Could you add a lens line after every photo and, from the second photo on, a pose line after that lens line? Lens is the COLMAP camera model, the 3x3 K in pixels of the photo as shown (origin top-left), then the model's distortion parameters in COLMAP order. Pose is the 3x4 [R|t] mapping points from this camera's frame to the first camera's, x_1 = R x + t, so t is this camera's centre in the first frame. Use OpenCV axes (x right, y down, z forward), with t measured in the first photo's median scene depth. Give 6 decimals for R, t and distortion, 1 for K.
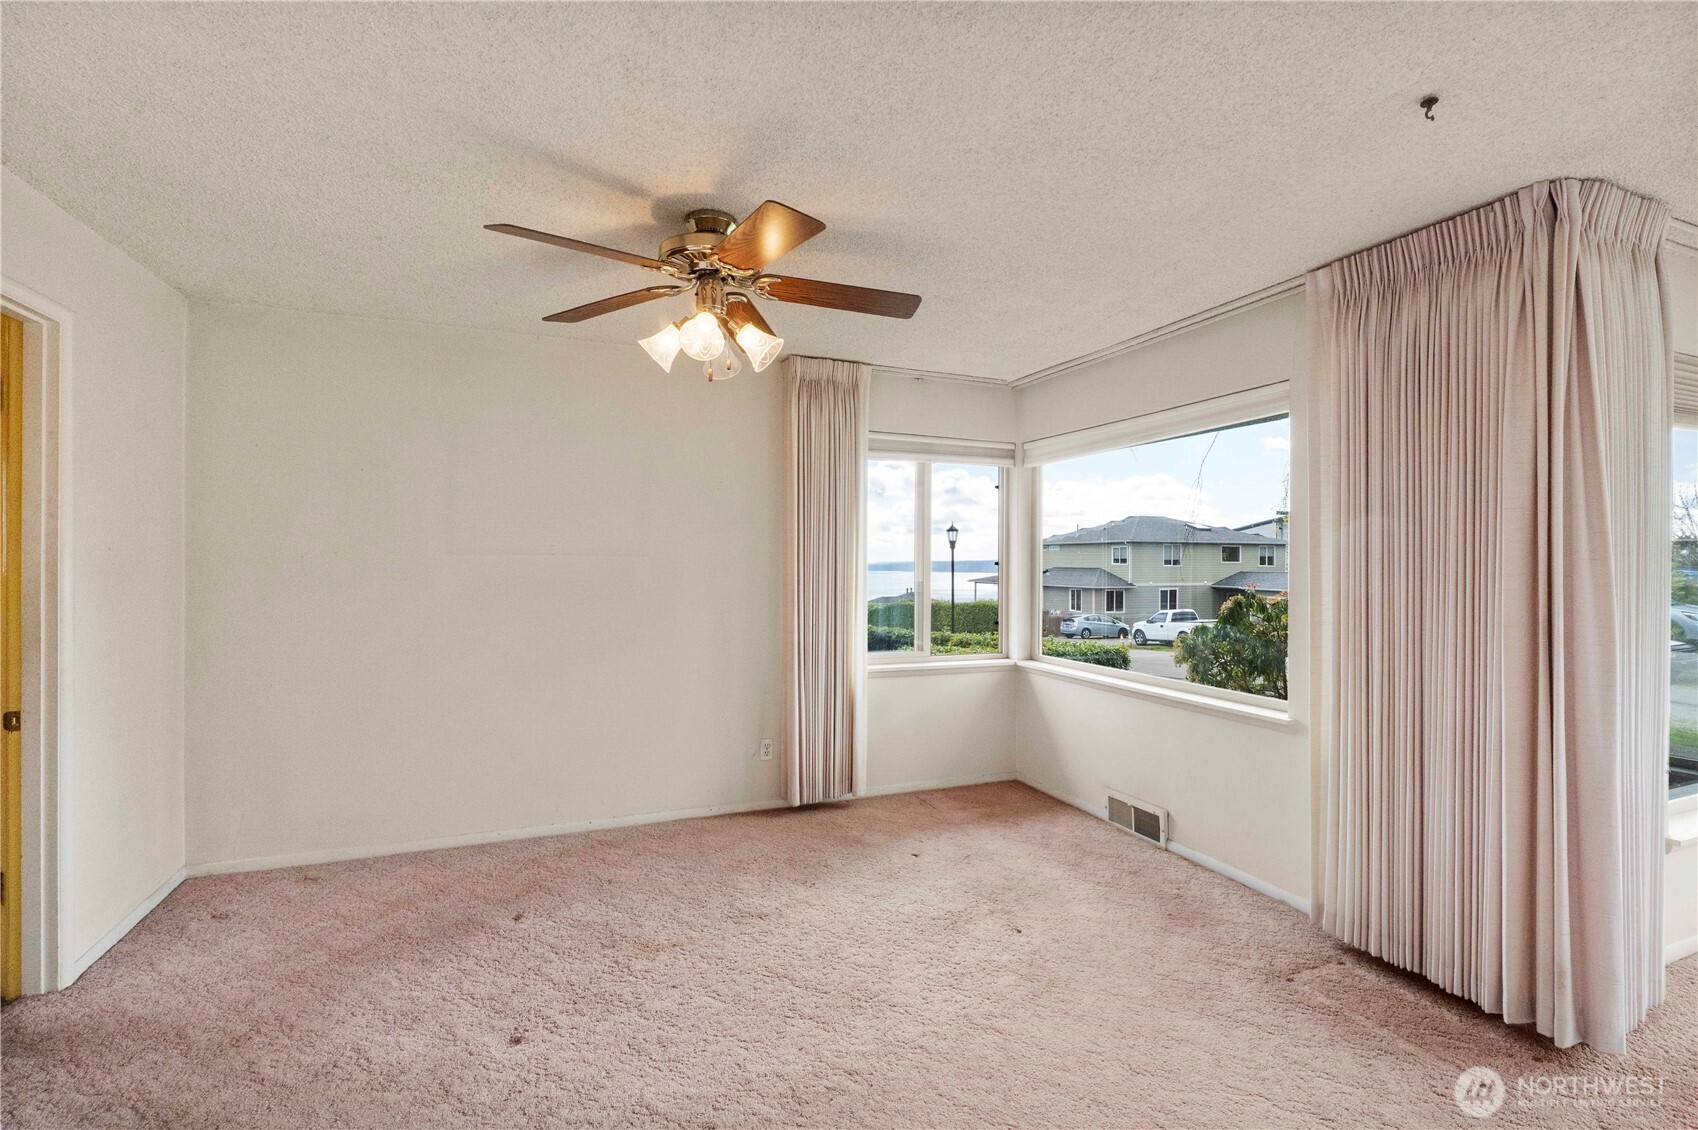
lens RADIAL K [[757.0, 0, 852.9], [0, 757.0, 565.6], [0, 0, 1]] dist [-0.001605, -0.000456]
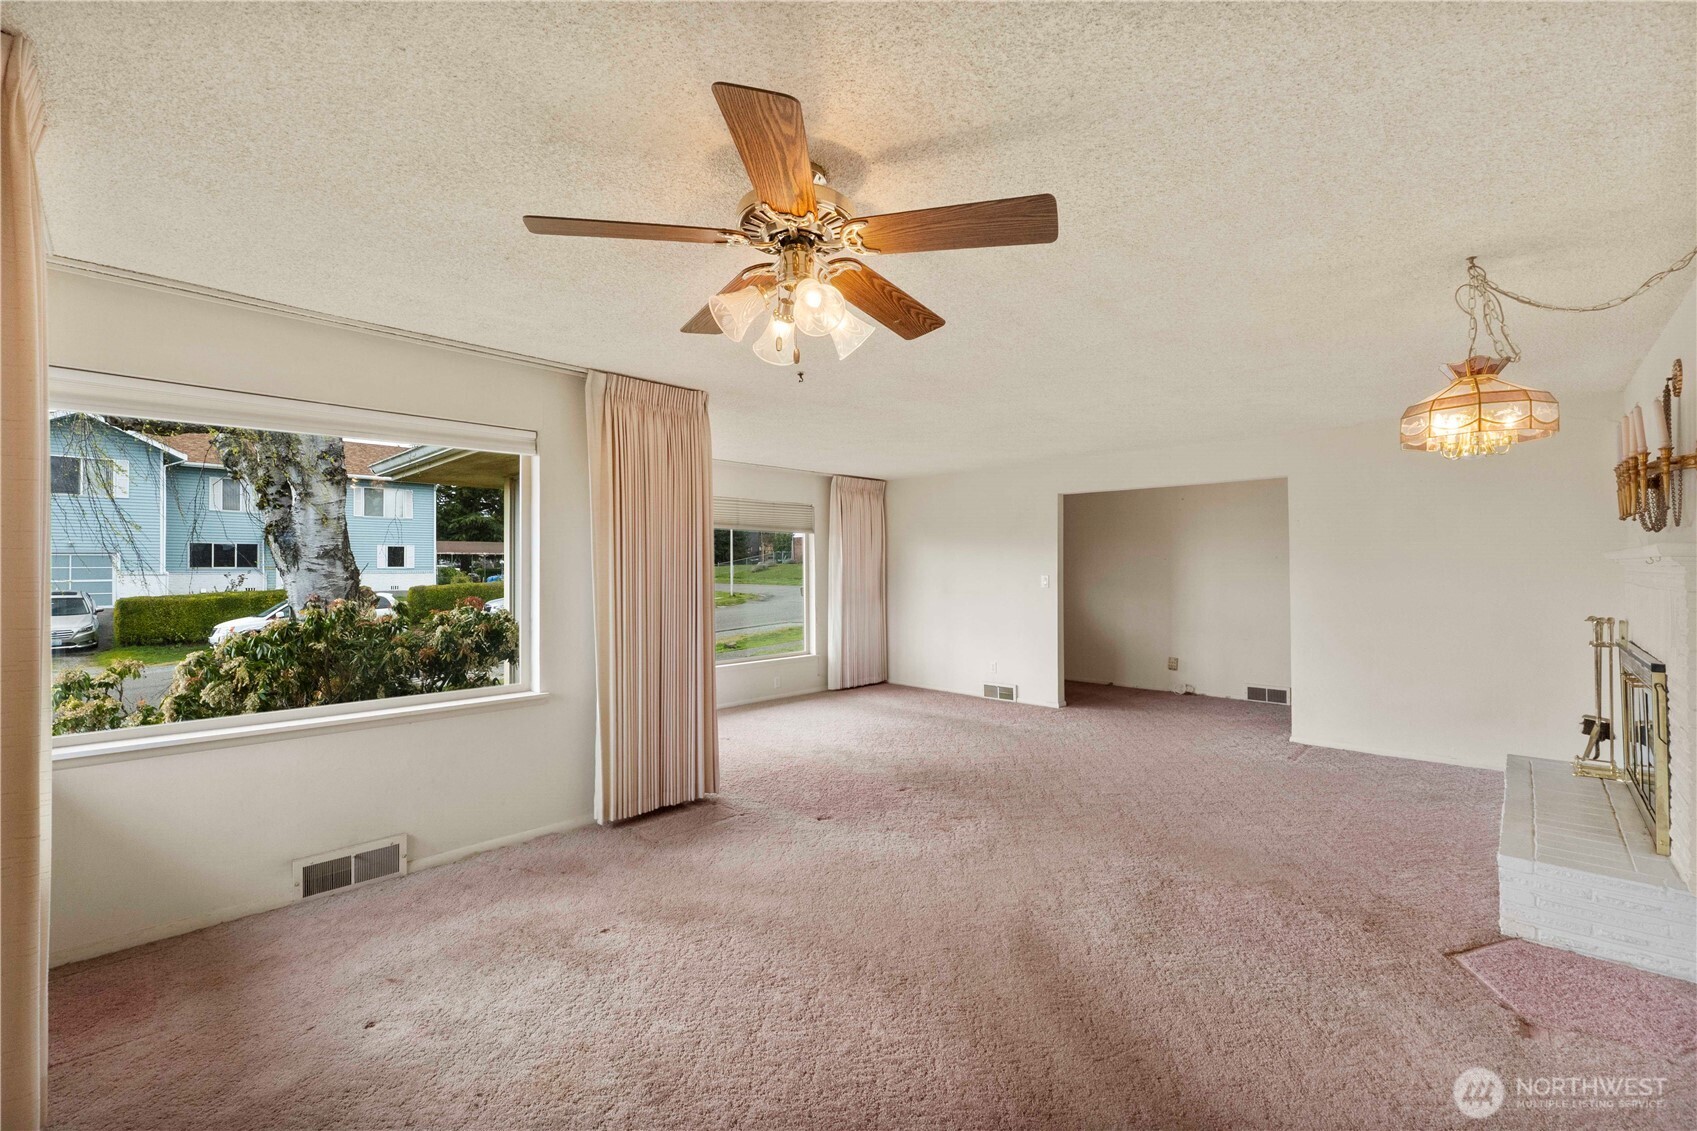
lens RADIAL K [[708.8, 0, 836.0], [0, 708.8, 569.9], [0, 0, 1]] dist [-0.010551, -0.000609]
pose [[-0.391348, -0.004121, 0.920233, -0.608183], [0.006982, 0.999948, 0.007447, -0.012832], [-0.920216, 0.009339, -0.391299, 0.829290]]
